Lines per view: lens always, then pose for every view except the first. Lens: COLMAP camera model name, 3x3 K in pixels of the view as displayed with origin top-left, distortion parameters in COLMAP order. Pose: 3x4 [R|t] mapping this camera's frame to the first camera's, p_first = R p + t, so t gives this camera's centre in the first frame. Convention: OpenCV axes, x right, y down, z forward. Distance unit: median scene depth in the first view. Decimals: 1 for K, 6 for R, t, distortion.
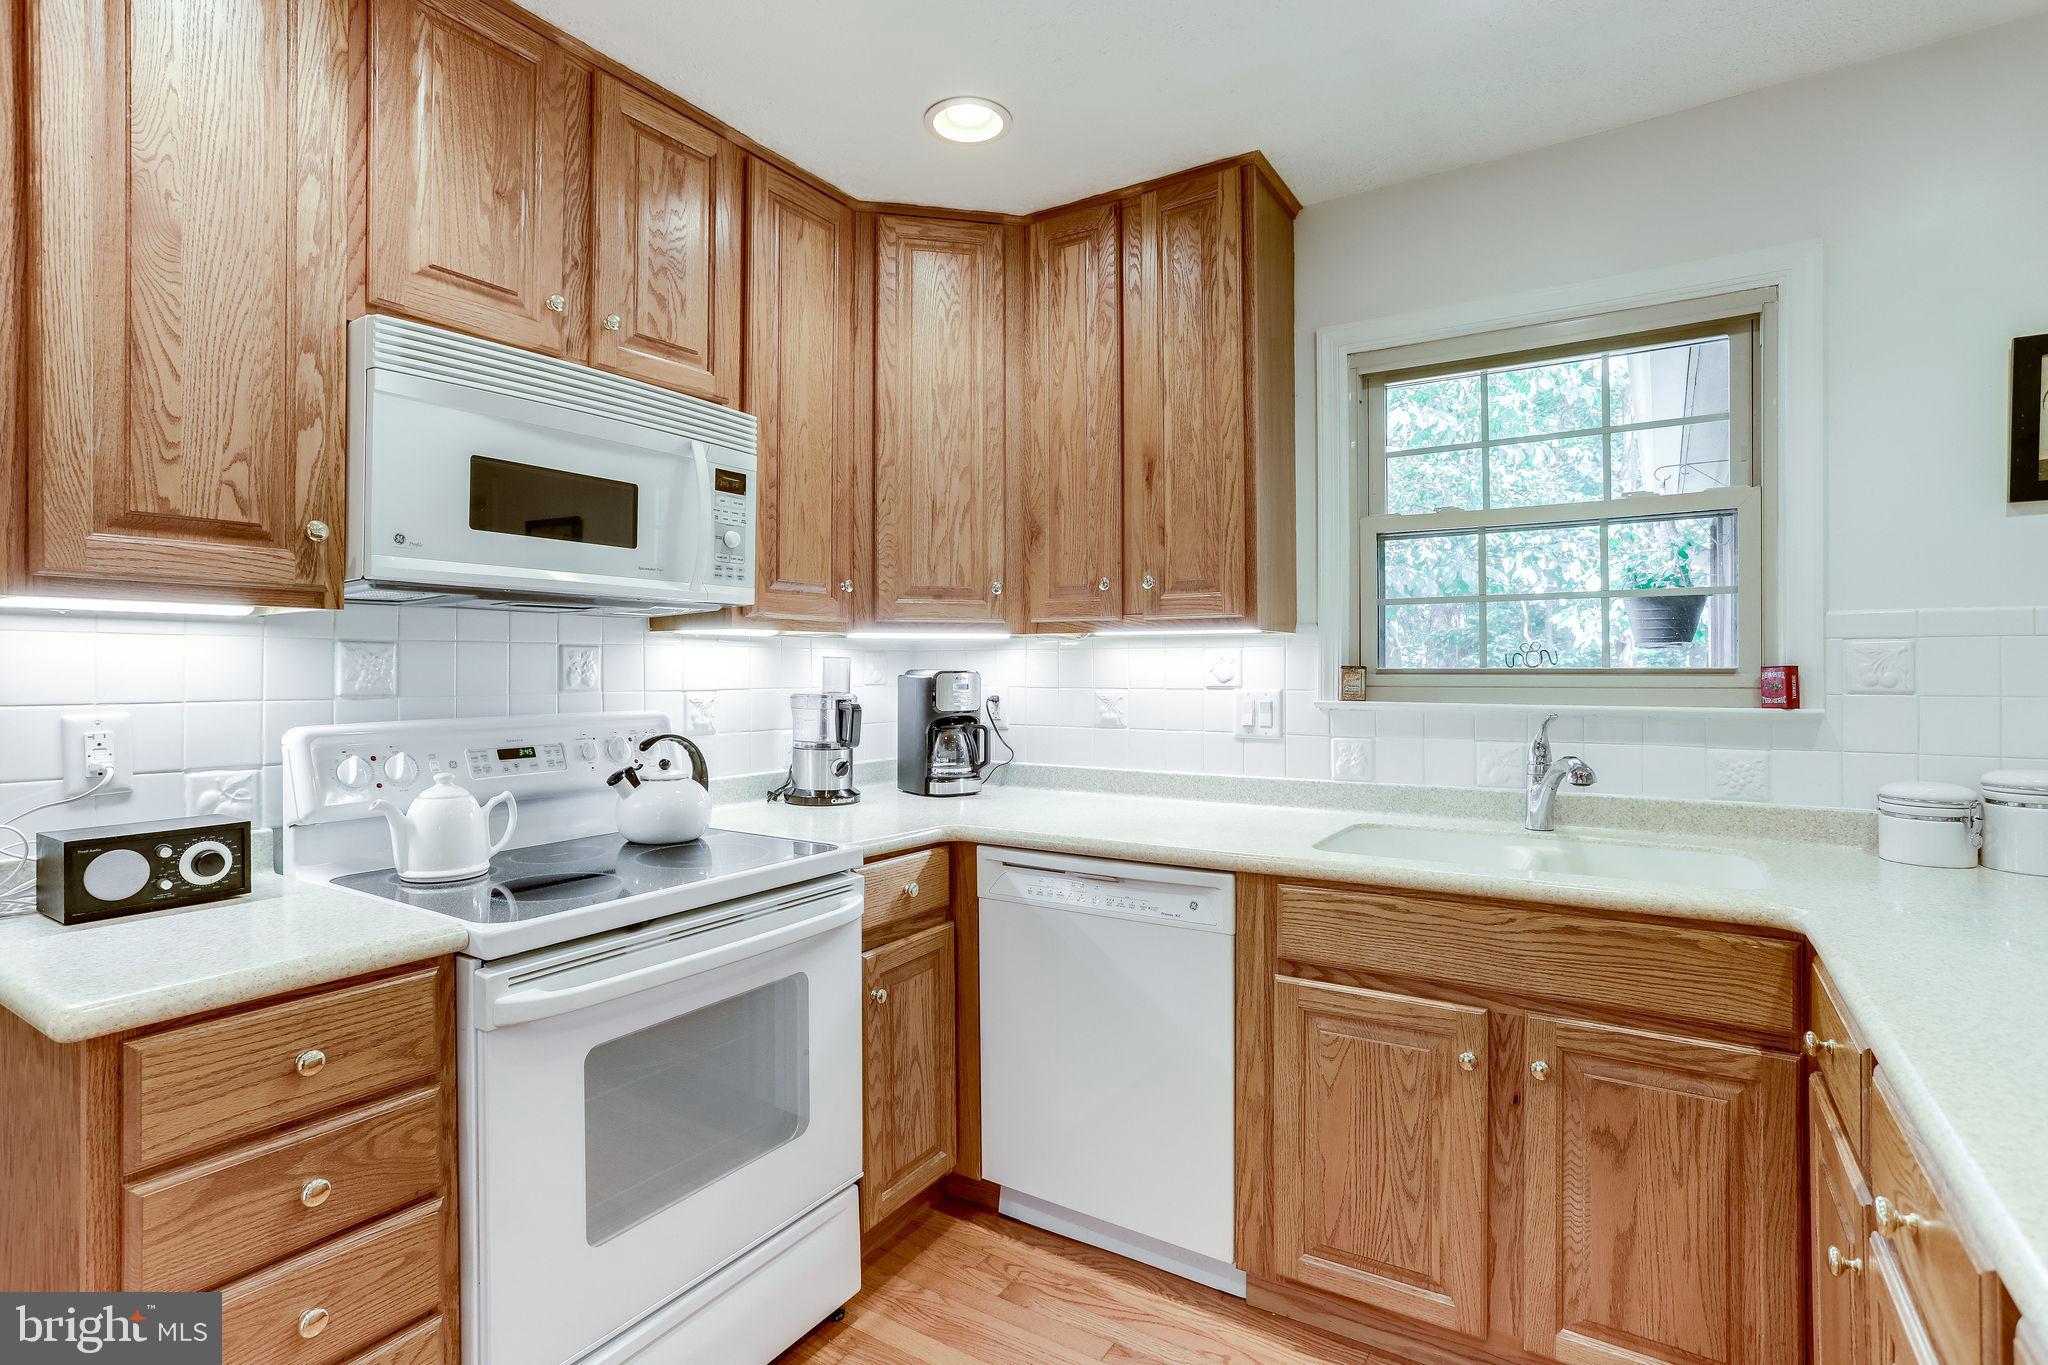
lens RADIAL K [[999.2, 0, 1015.5], [0, 999.2, 666.6], [0, 0, 1]] dist [-0.057524, 0.034417]
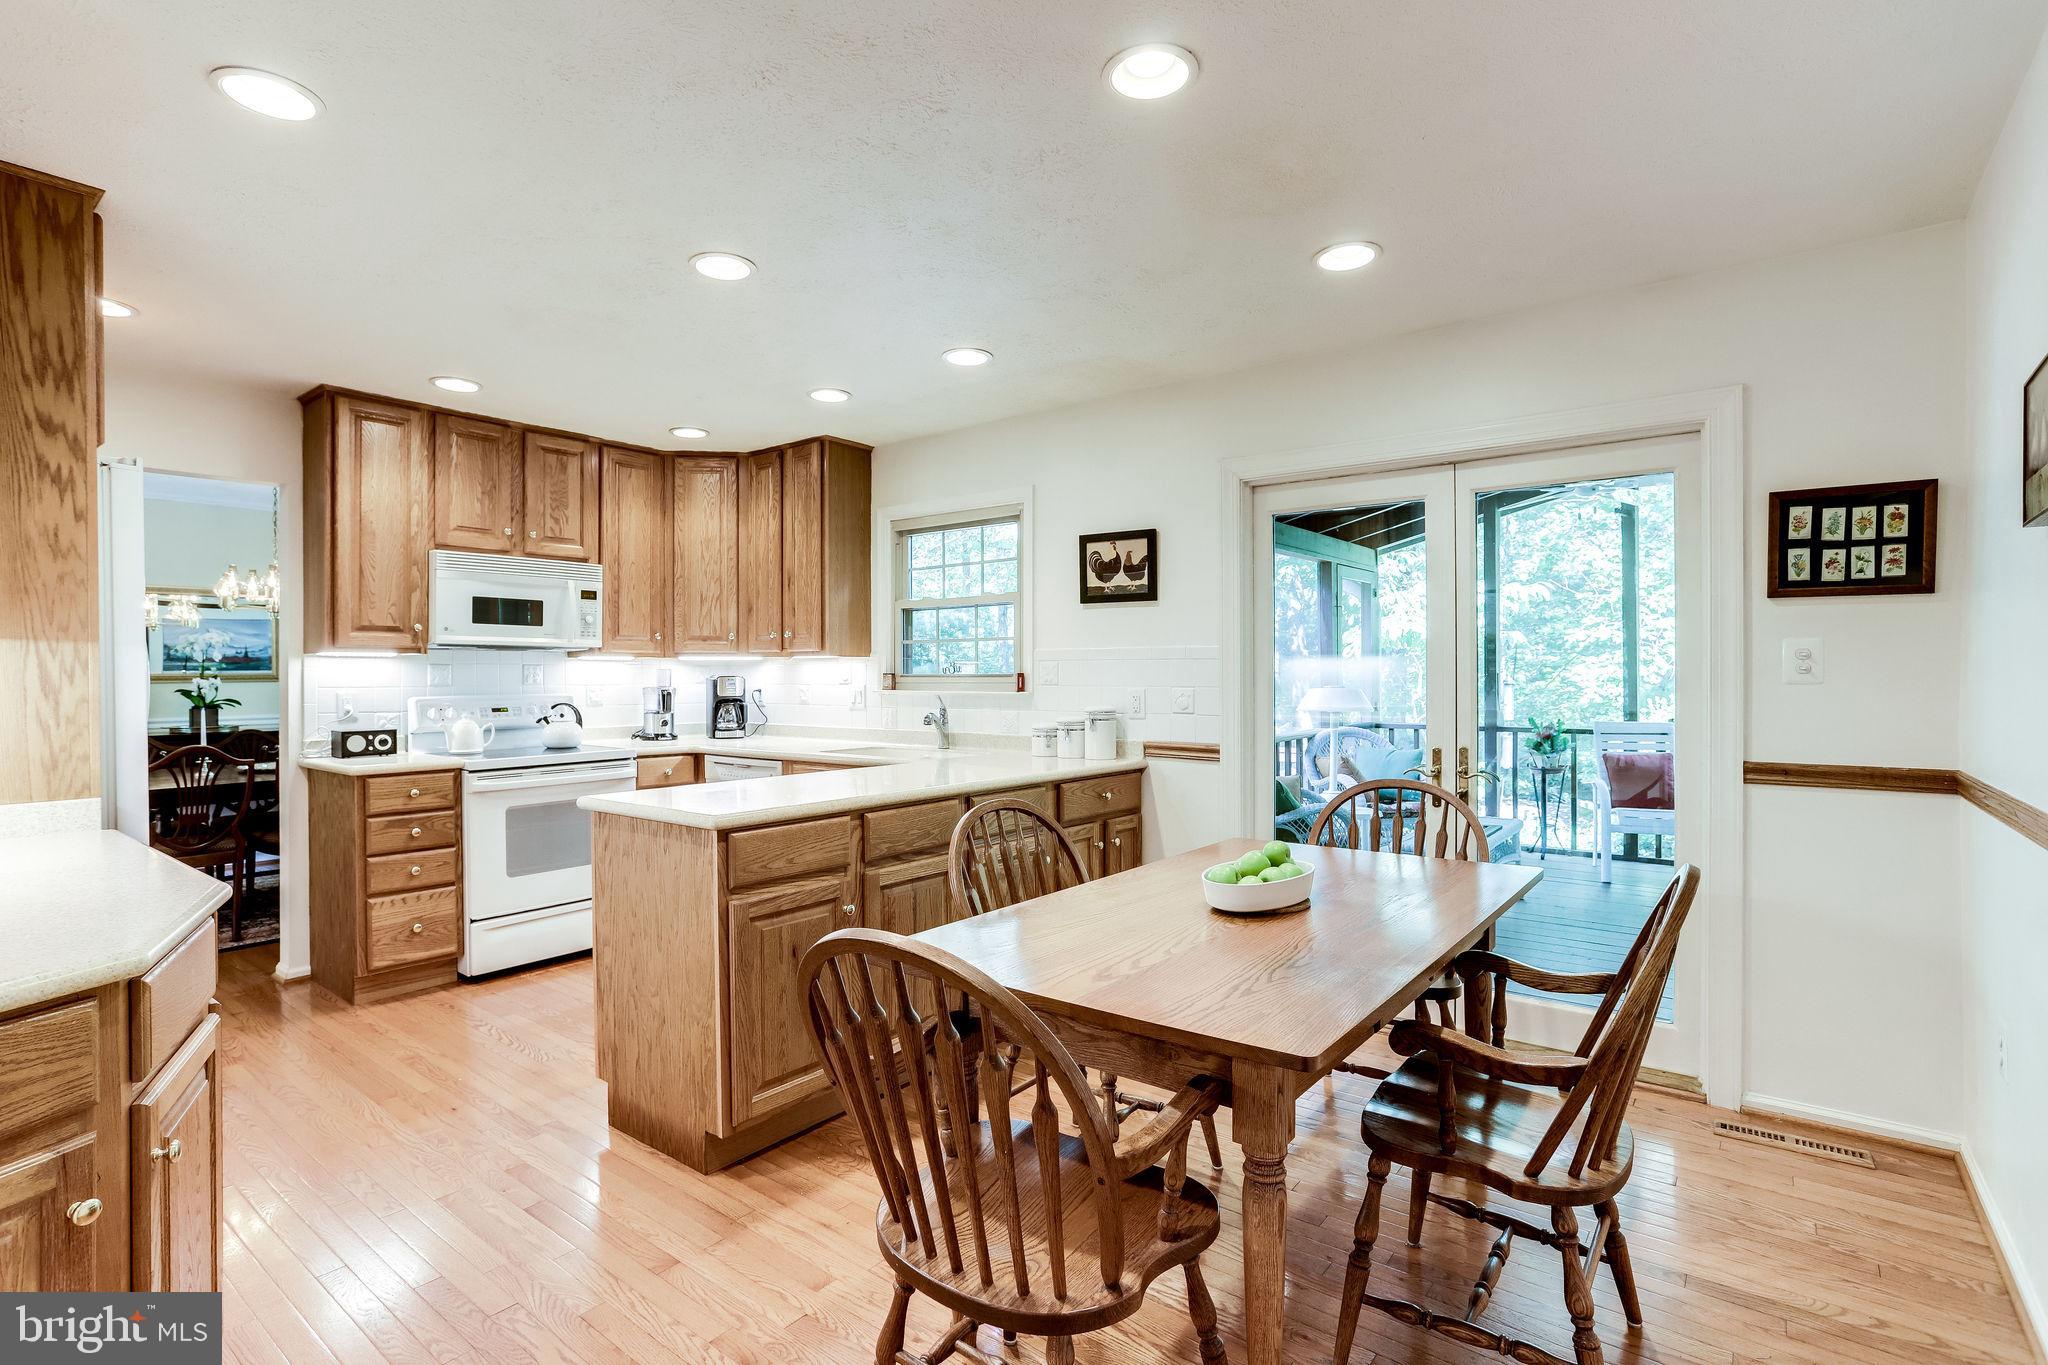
lens RADIAL K [[994.7, 0, 1015.0], [0, 994.7, 678.8], [0, 0, 1]] dist [-0.046556, 0.032356]
pose [[0.995246, -0.000693, -0.097393, 0.955789], [0.001375, 0.999975, 0.006938, -0.003176], [0.097386, -0.007039, 0.995222, -1.239675]]
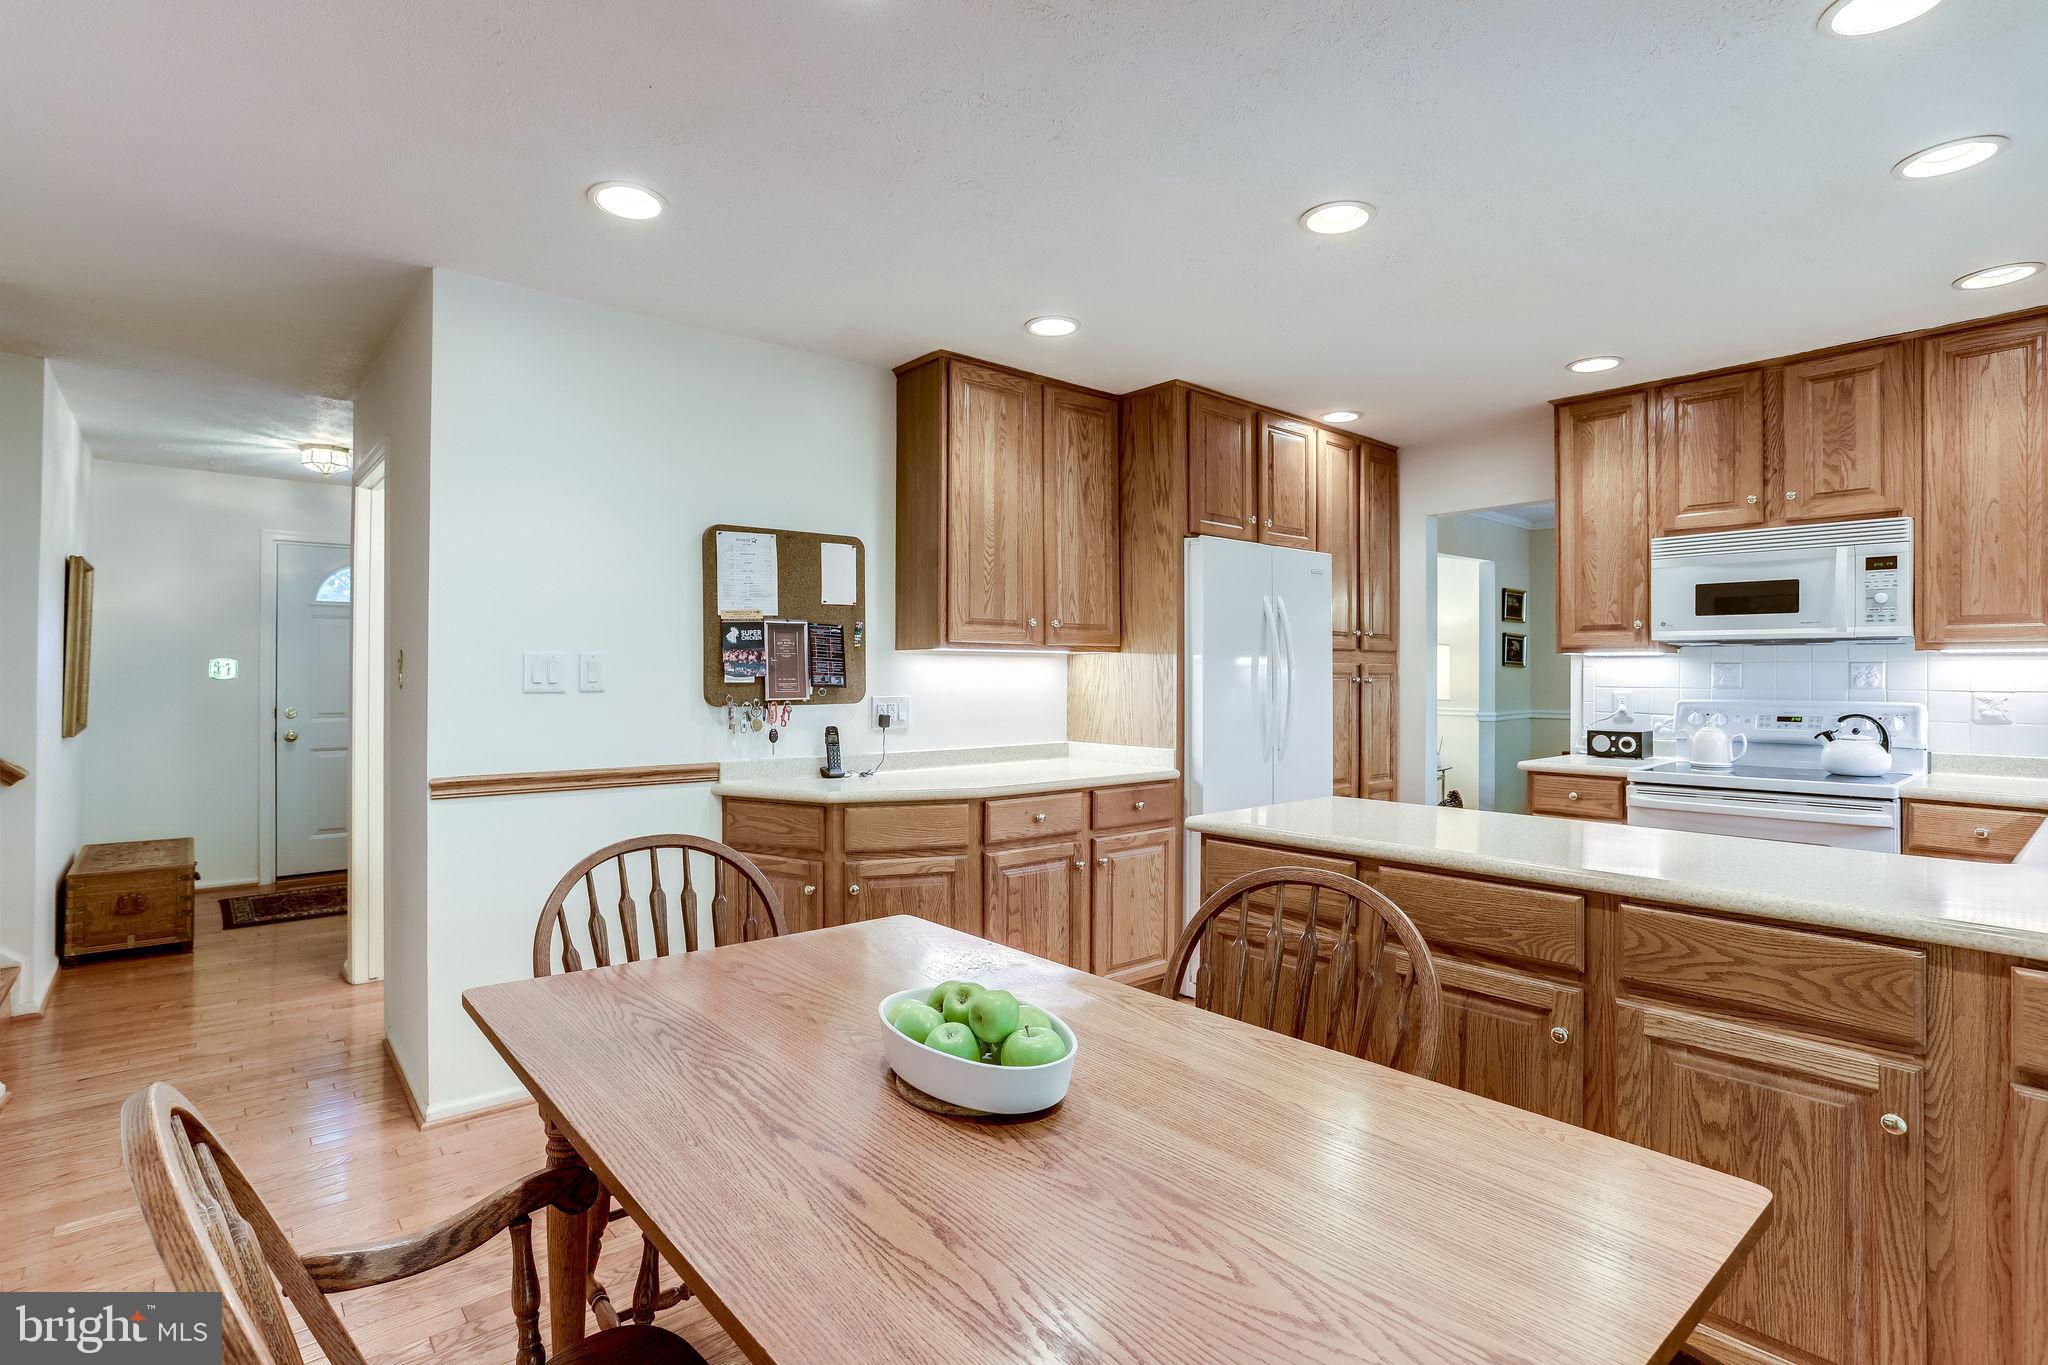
lens RADIAL K [[983.2, 0, 994.1], [0, 983.2, 680.3], [0, 0, 1]] dist [-0.056031, 0.028403]
pose [[-0.300760, 0.008191, -0.953665, 1.703698], [0.000827, 0.999965, 0.008328, -0.005368], [0.953699, 0.001716, -0.300756, 0.073097]]
